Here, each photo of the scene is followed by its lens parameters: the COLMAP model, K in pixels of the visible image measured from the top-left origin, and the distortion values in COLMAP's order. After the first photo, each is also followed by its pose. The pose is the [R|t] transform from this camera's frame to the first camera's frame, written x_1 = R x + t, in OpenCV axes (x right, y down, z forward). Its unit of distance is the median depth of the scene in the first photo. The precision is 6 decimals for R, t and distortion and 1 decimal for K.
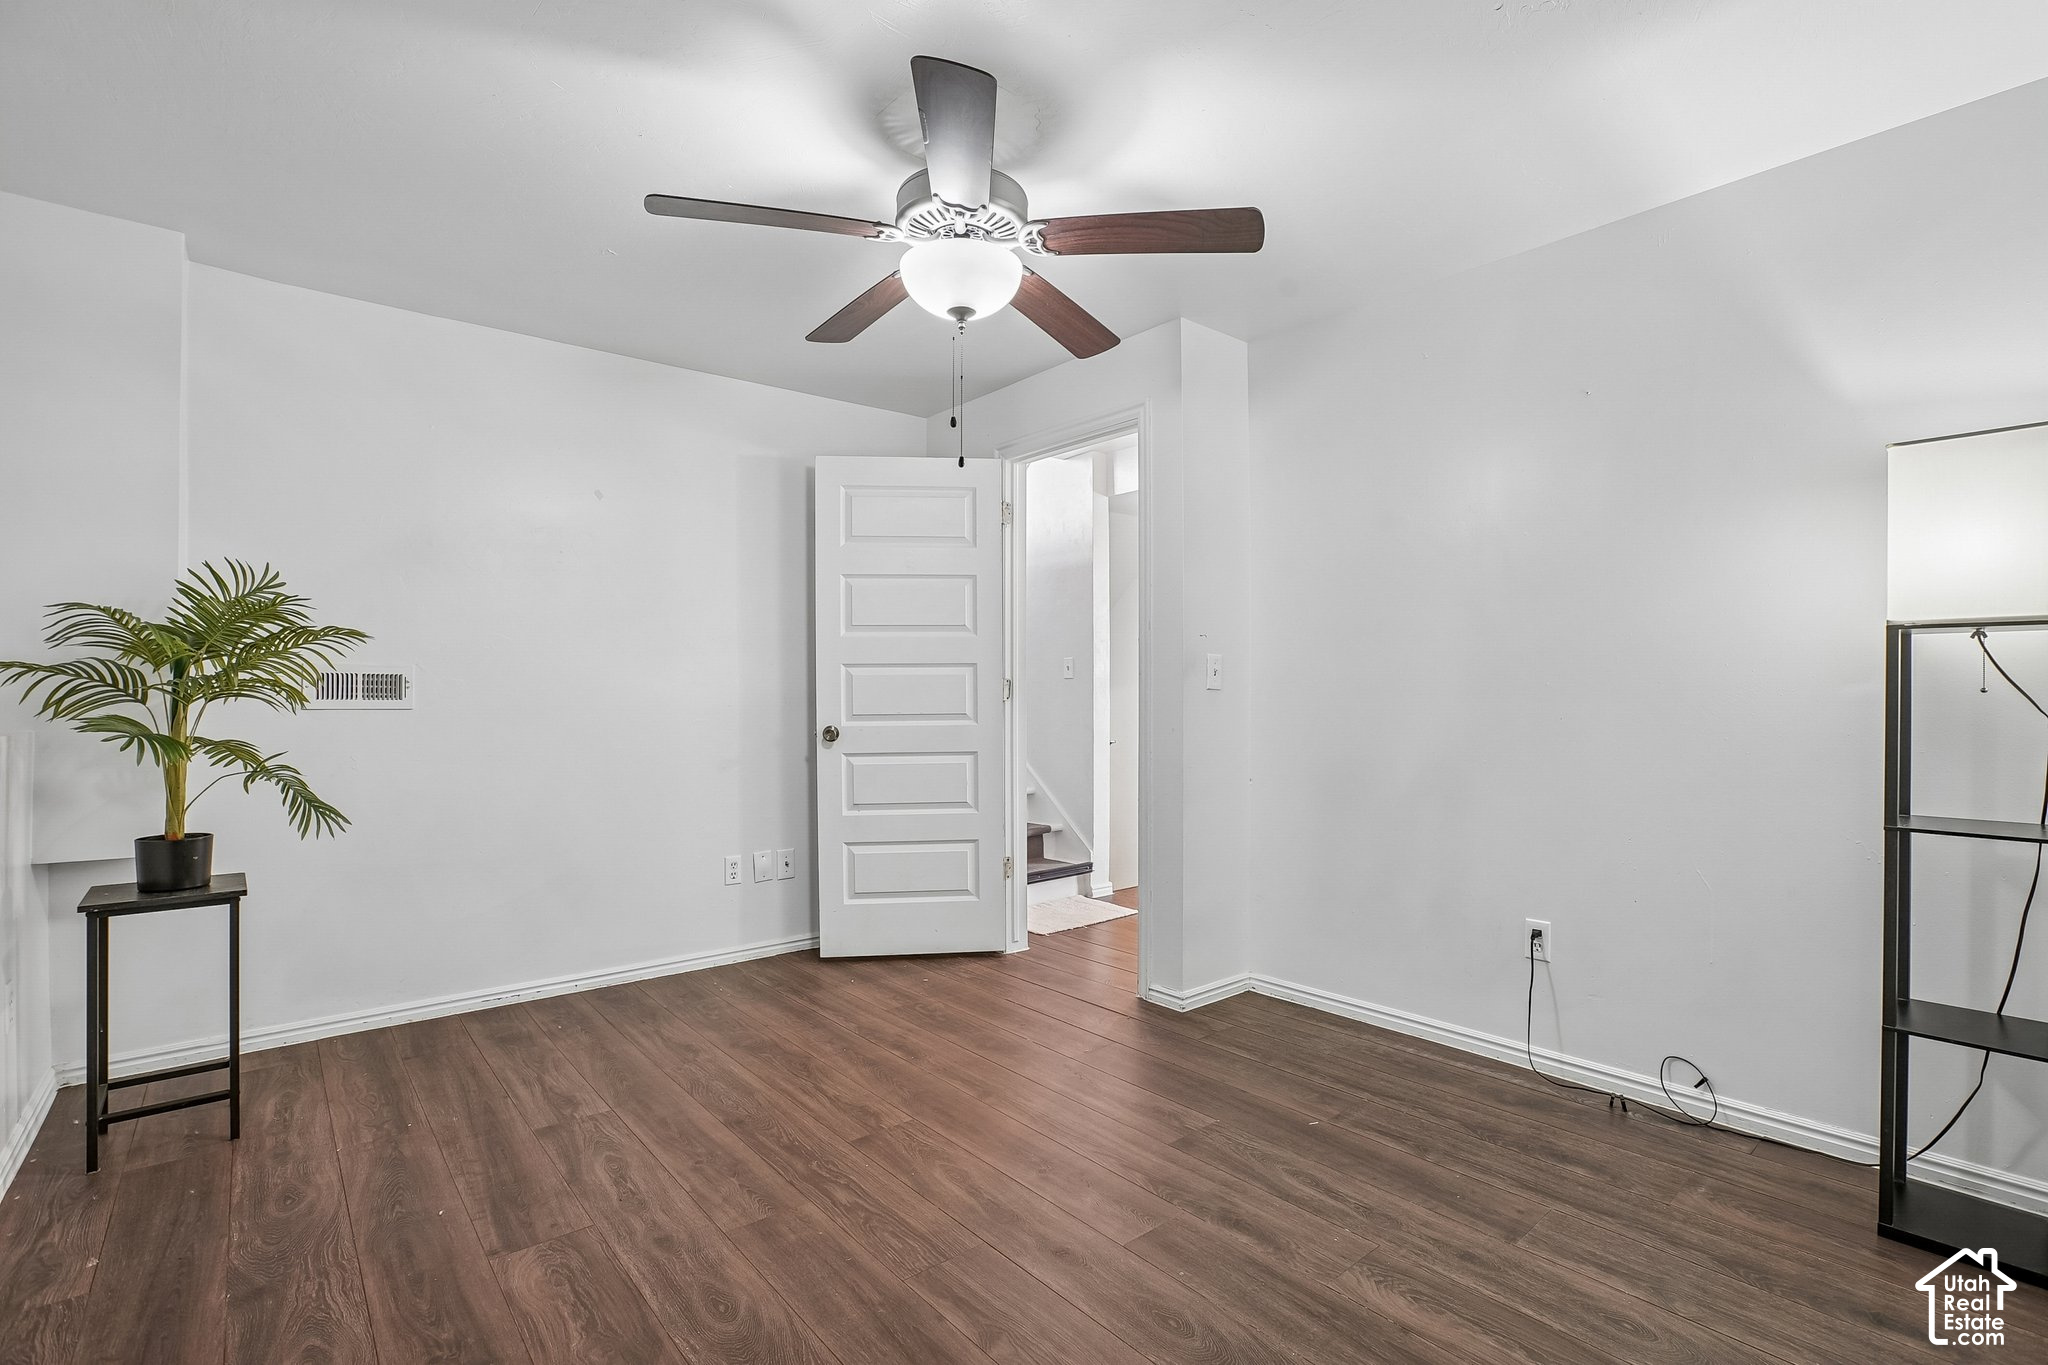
lens RADIAL K [[936.9, 0, 1027.8], [0, 936.9, 685.1], [0, 0, 1]] dist [-0.045214, 0.008753]
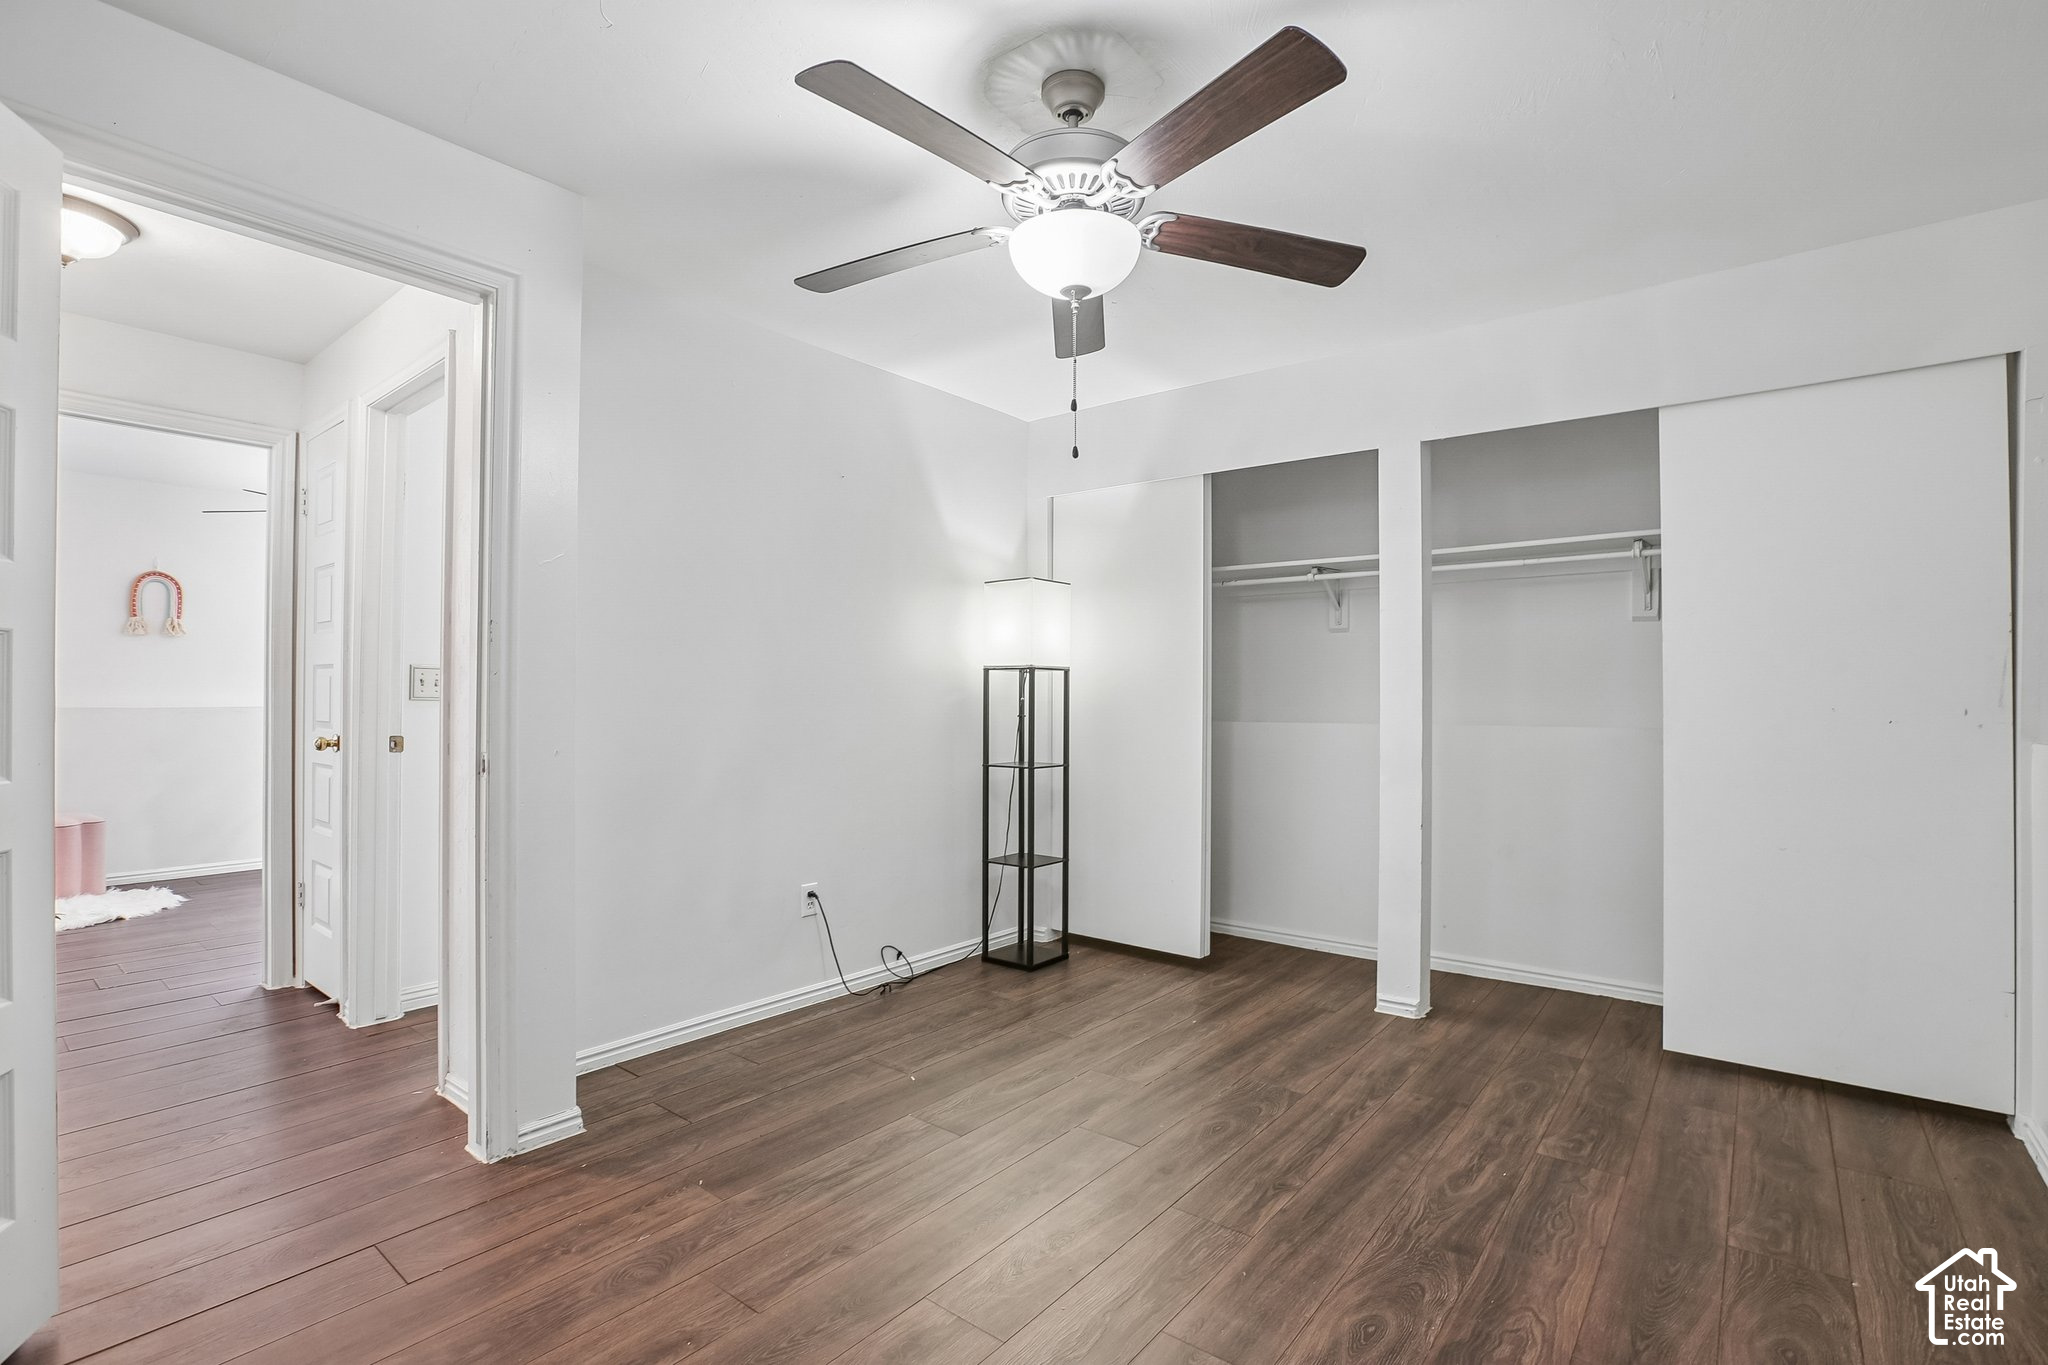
lens RADIAL K [[936.9, 0, 1043.3], [0, 936.9, 692.2], [0, 0, 1]] dist [-0.045214, 0.008753]
pose [[-0.190925, 0.007354, 0.981577, -0.971033], [-0.006189, 0.999943, -0.008695, 0.005506], [-0.981585, -0.007735, -0.190869, 1.208456]]
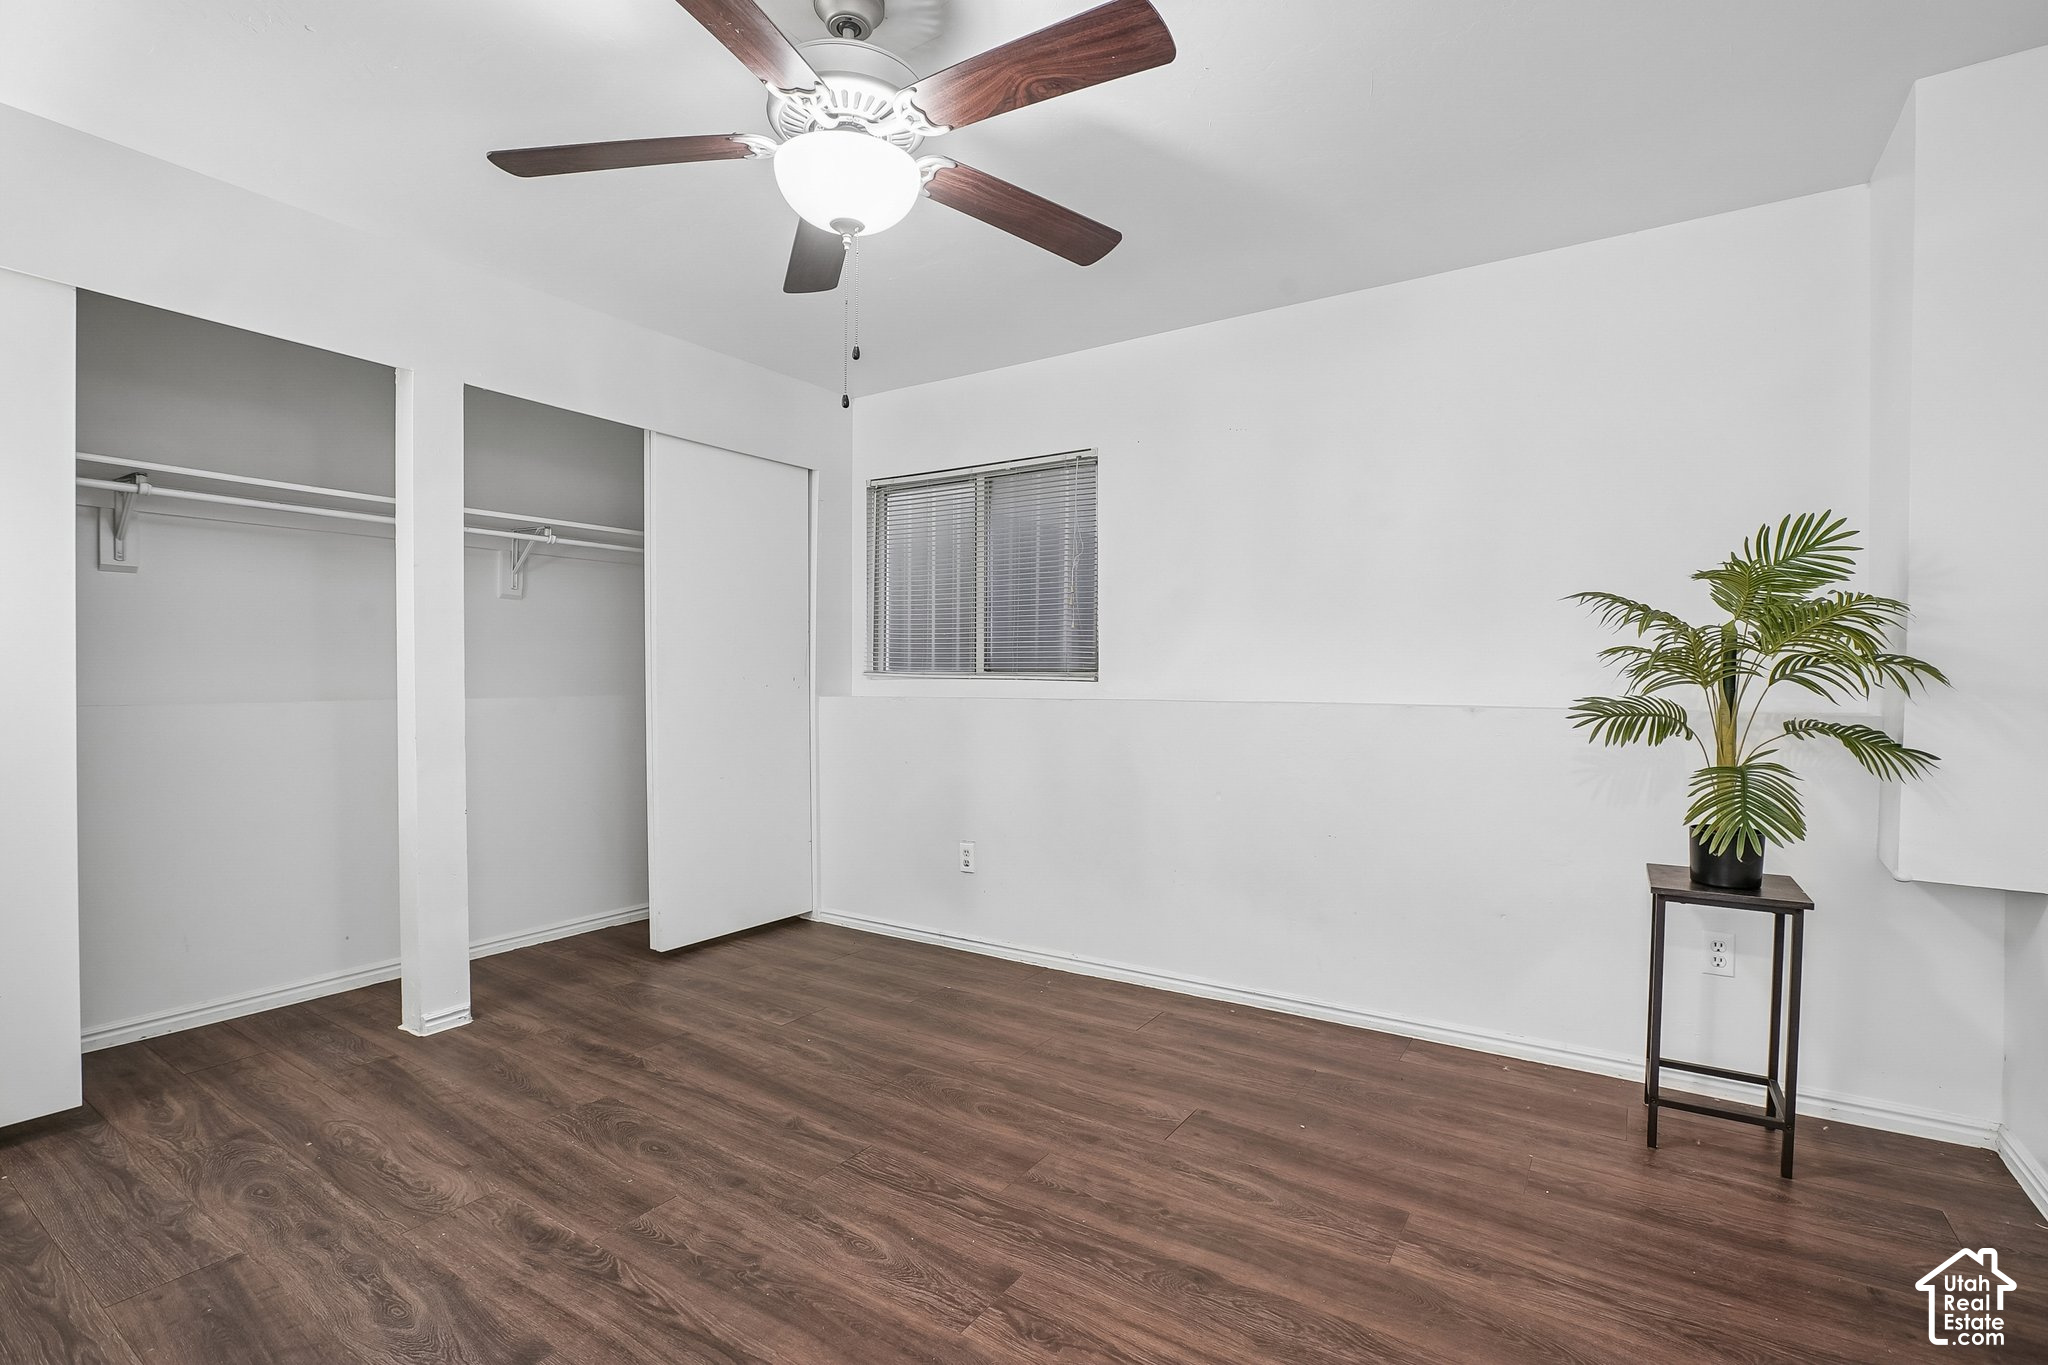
lens RADIAL K [[936.9, 0, 1026.6], [0, 936.9, 660.5], [0, 0, 1]] dist [-0.045214, 0.008753]
pose [[-0.959907, -0.004377, -0.280284, 0.014336], [0.001432, 0.999789, -0.020515, 0.016638], [0.280315, -0.020094, -0.959698, 1.874505]]
